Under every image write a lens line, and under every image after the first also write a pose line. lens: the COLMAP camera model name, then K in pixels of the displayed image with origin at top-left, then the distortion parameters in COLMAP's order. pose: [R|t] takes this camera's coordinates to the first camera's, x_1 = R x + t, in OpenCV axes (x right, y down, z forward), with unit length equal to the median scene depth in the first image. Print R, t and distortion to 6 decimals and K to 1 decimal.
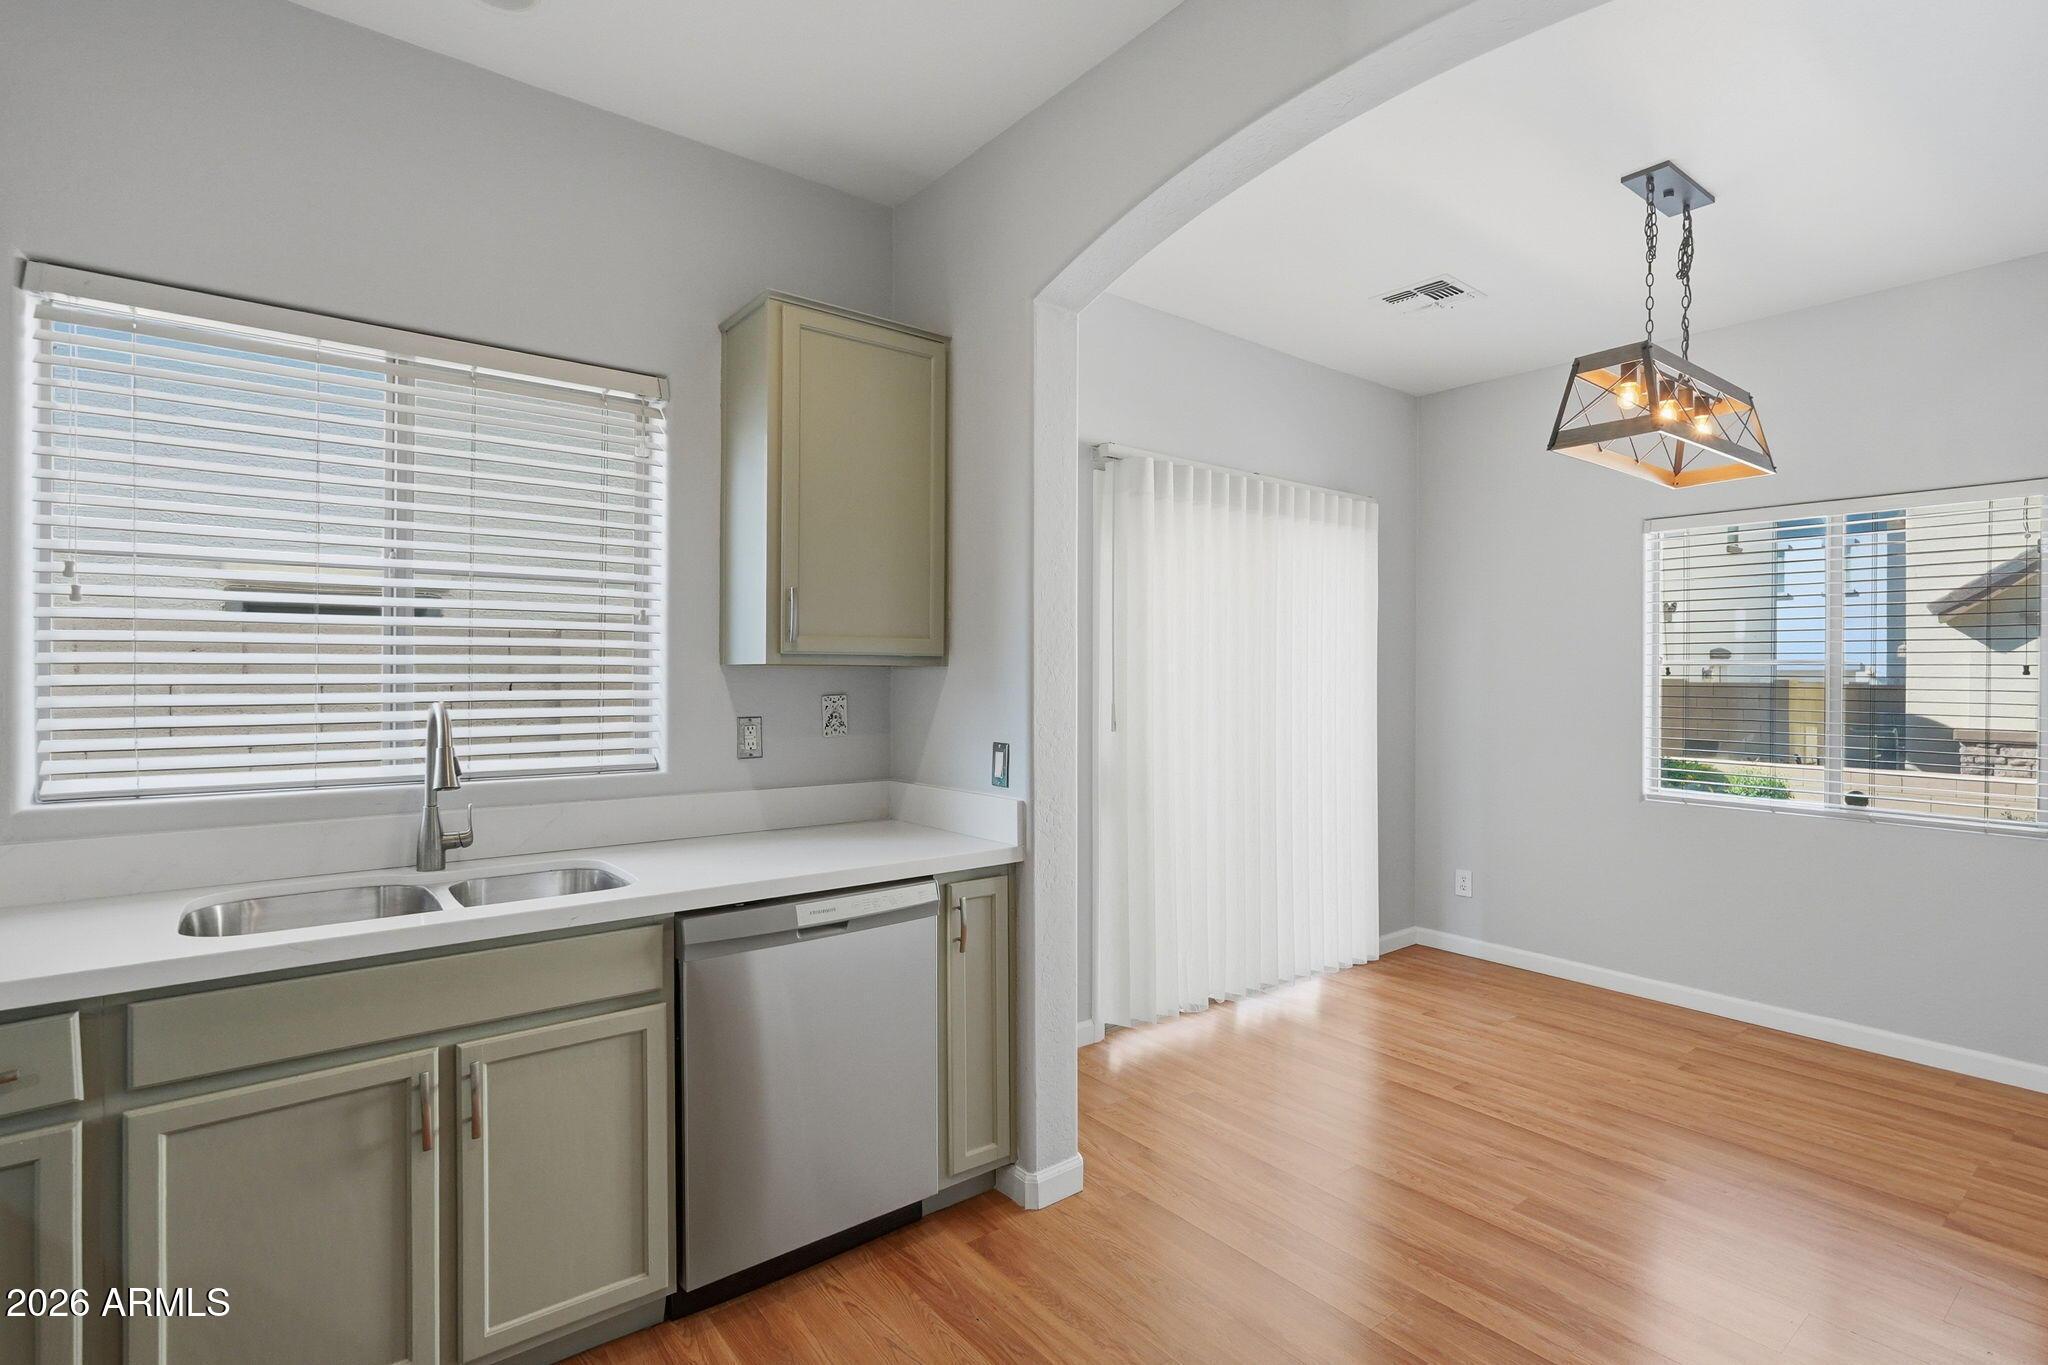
lens RADIAL K [[962.9, 0, 1037.2], [0, 962.9, 669.1], [0, 0, 1]] dist [-0.000847, 0.001134]
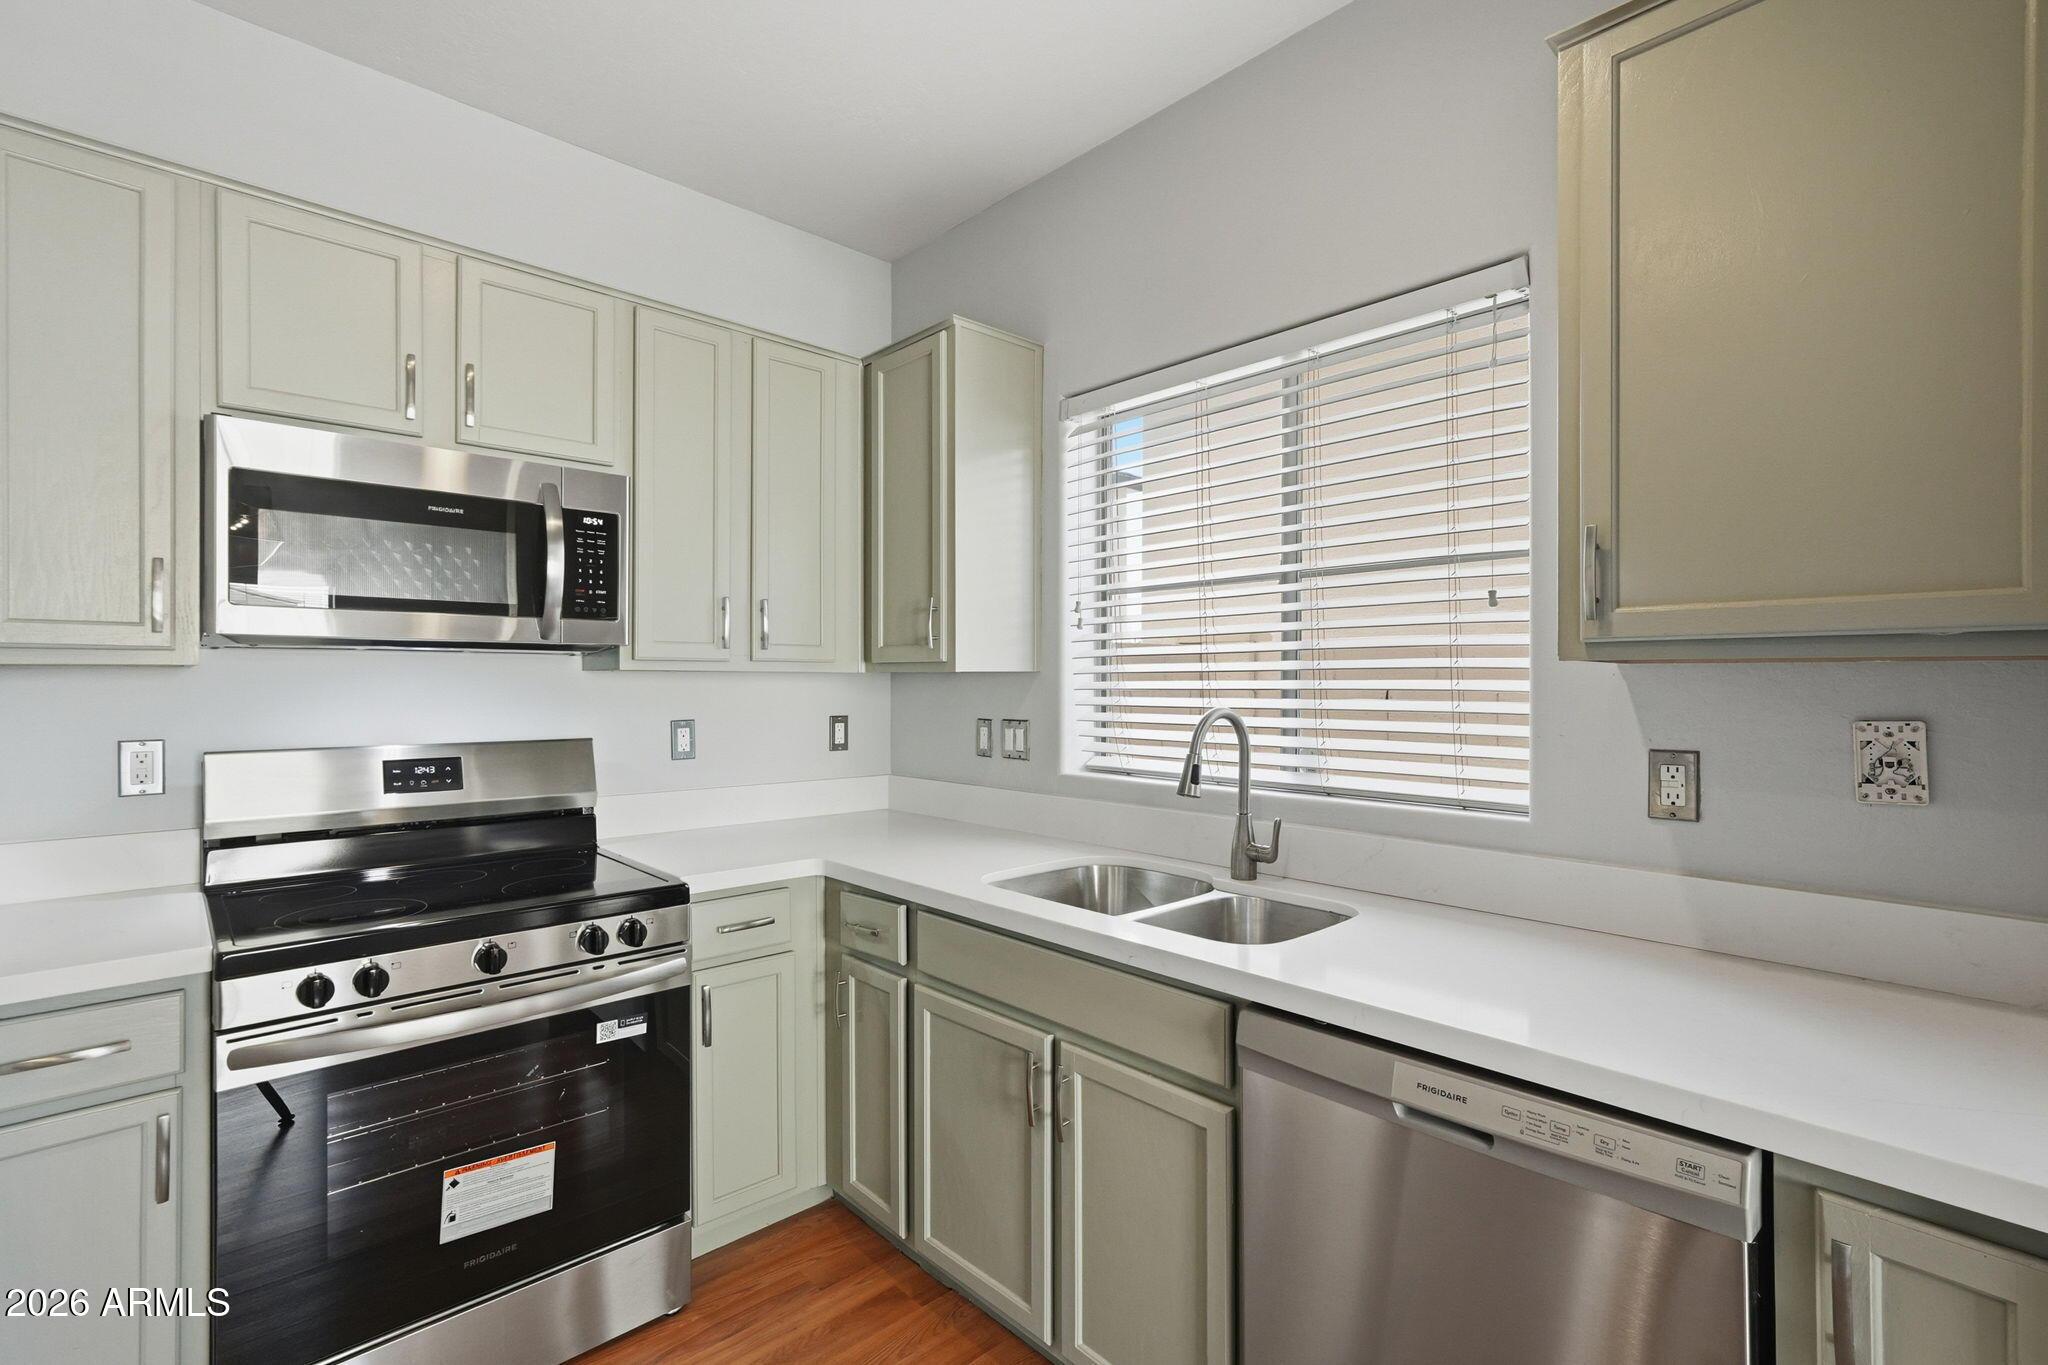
lens RADIAL K [[918.9, 0, 1021.9], [0, 918.9, 681.7], [0, 0, 1]] dist [-0.012241, 0.007232]
pose [[0.077539, -0.003249, -0.996984, 0.324482], [0.009378, 0.999953, -0.002529, 0.007150], [0.996945, -0.009153, 0.077566, 0.774395]]
